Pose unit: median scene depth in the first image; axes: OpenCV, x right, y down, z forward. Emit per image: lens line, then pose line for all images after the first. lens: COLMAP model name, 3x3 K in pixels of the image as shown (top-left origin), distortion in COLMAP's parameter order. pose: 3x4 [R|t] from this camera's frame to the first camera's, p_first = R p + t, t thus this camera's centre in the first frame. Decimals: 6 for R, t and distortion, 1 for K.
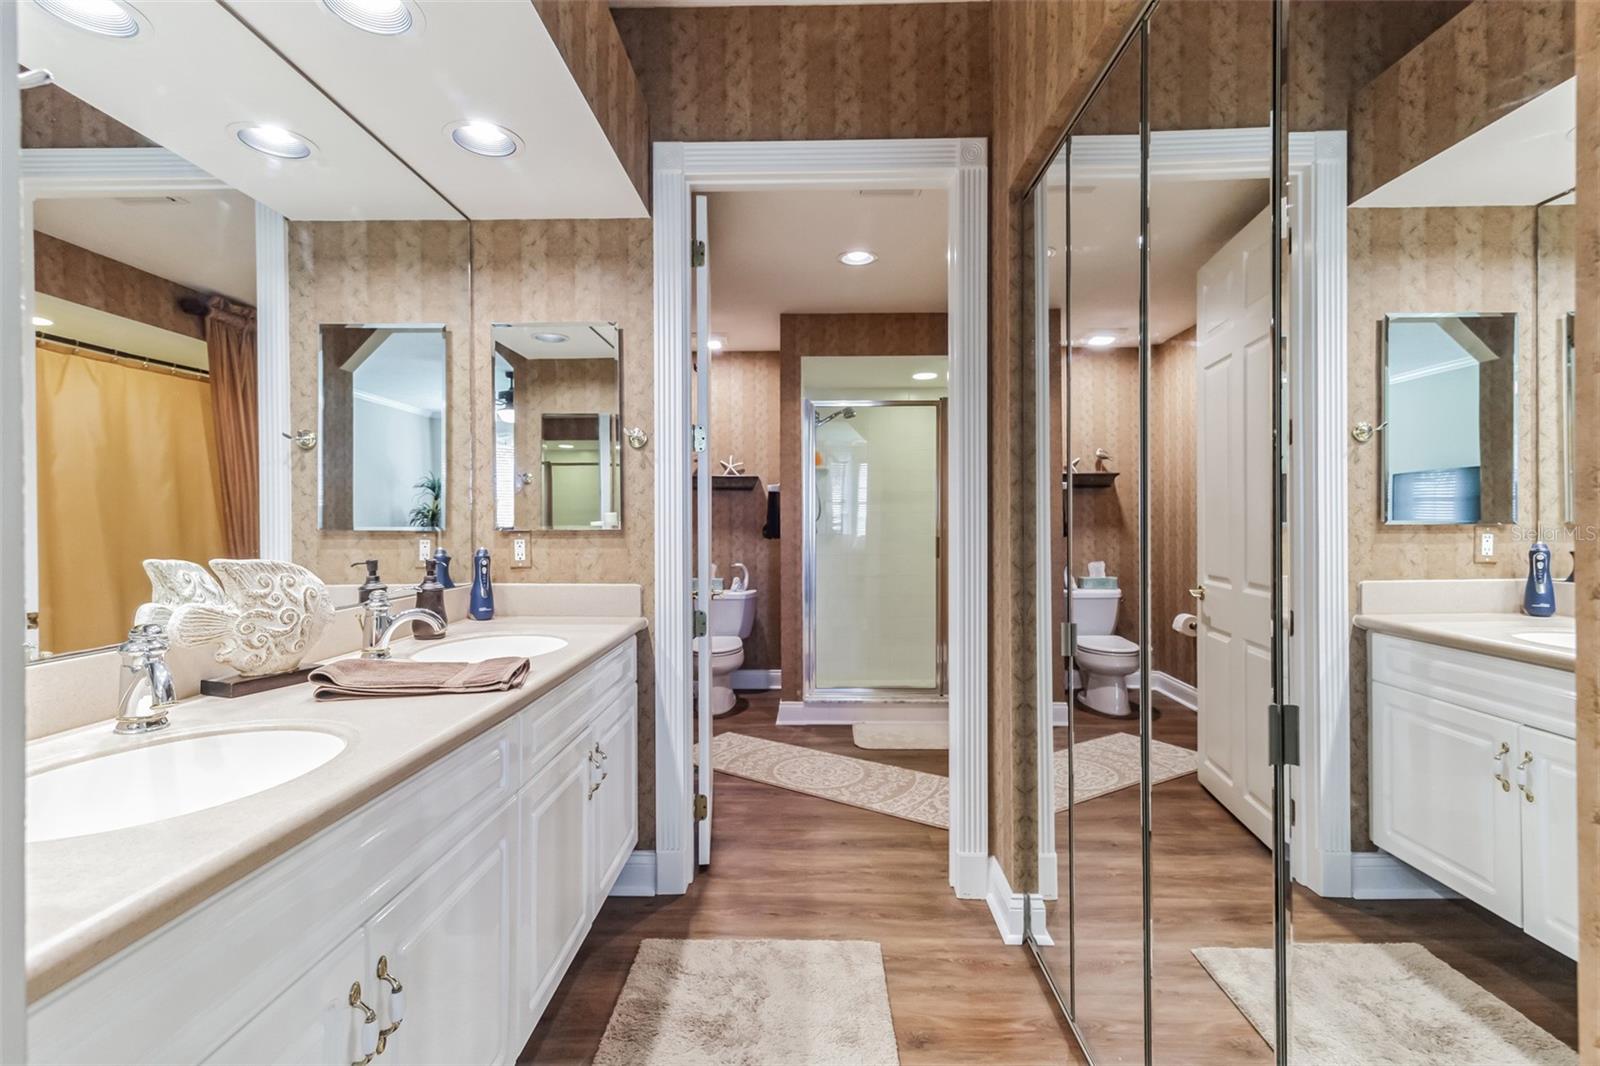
lens RADIAL K [[720.6, 0, 806.5], [0, 720.6, 527.8], [0, 0, 1]] dist [0.016575, -0.005423]
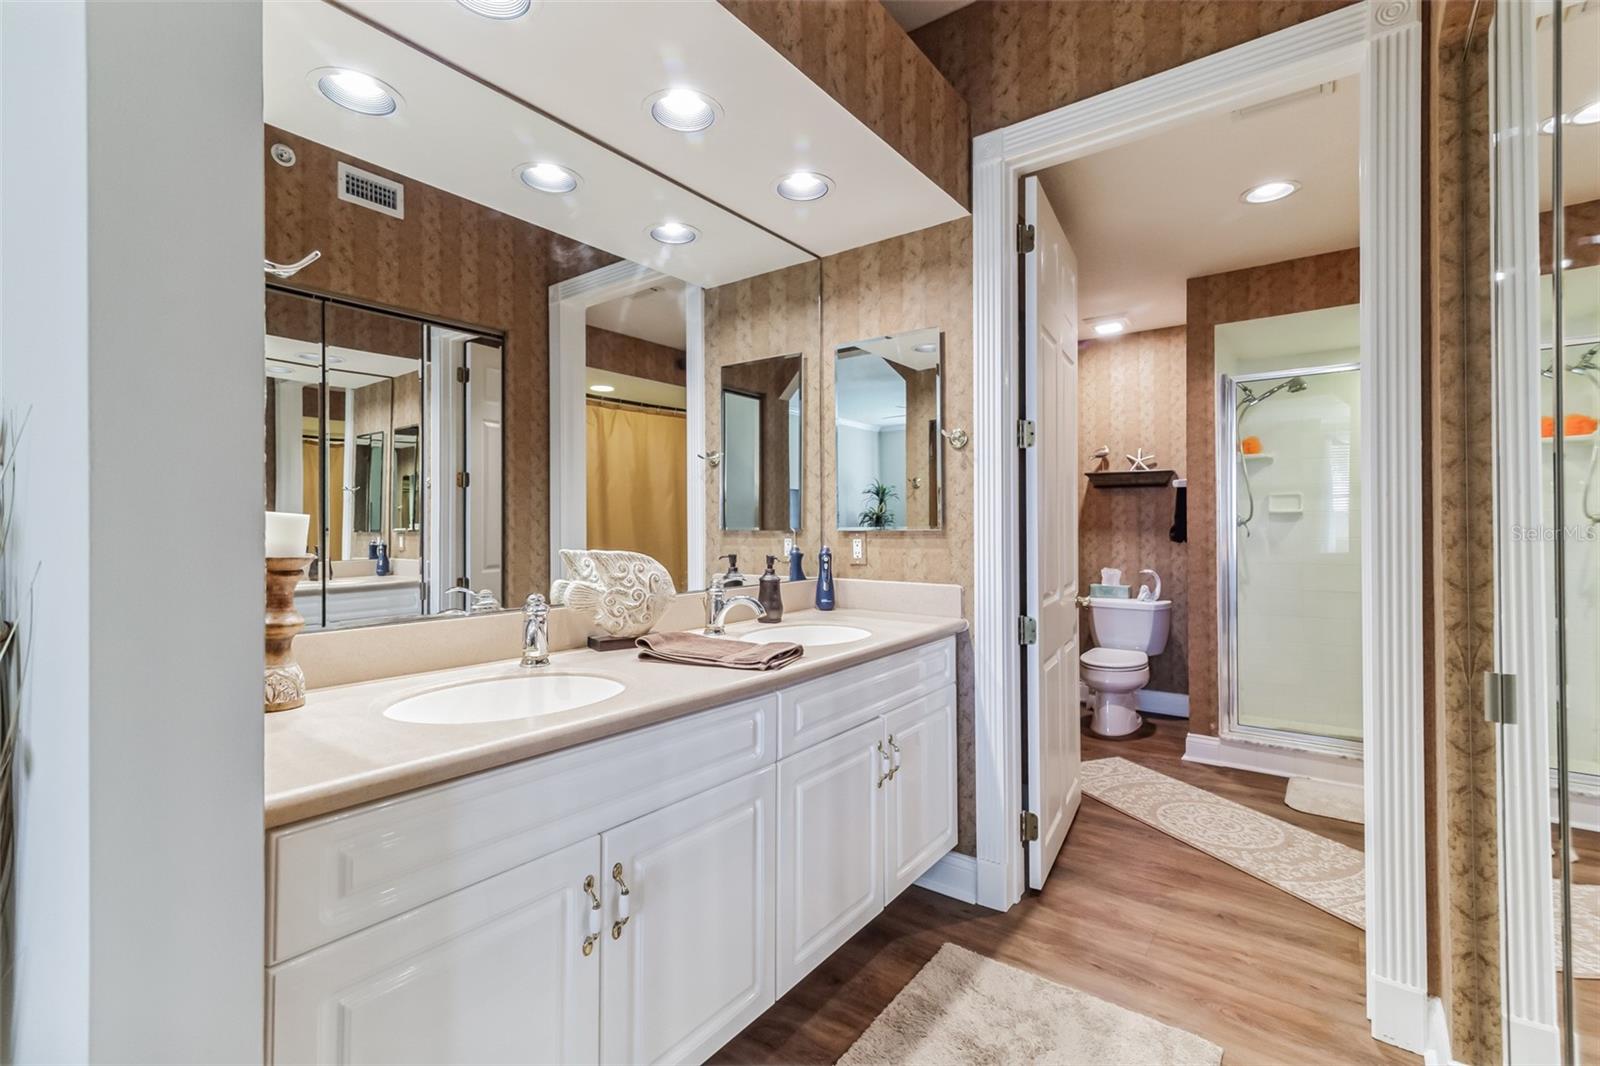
lens RADIAL K [[719.8, 0, 791.4], [0, 719.8, 525.0], [0, 0, 1]] dist [0.016020, -0.004082]
pose [[0.810548, -0.001961, -0.585669, 0.160775], [-0.001879, 0.999981, -0.005949, 0.001351], [0.585669, 0.005922, 0.810528, 0.057528]]
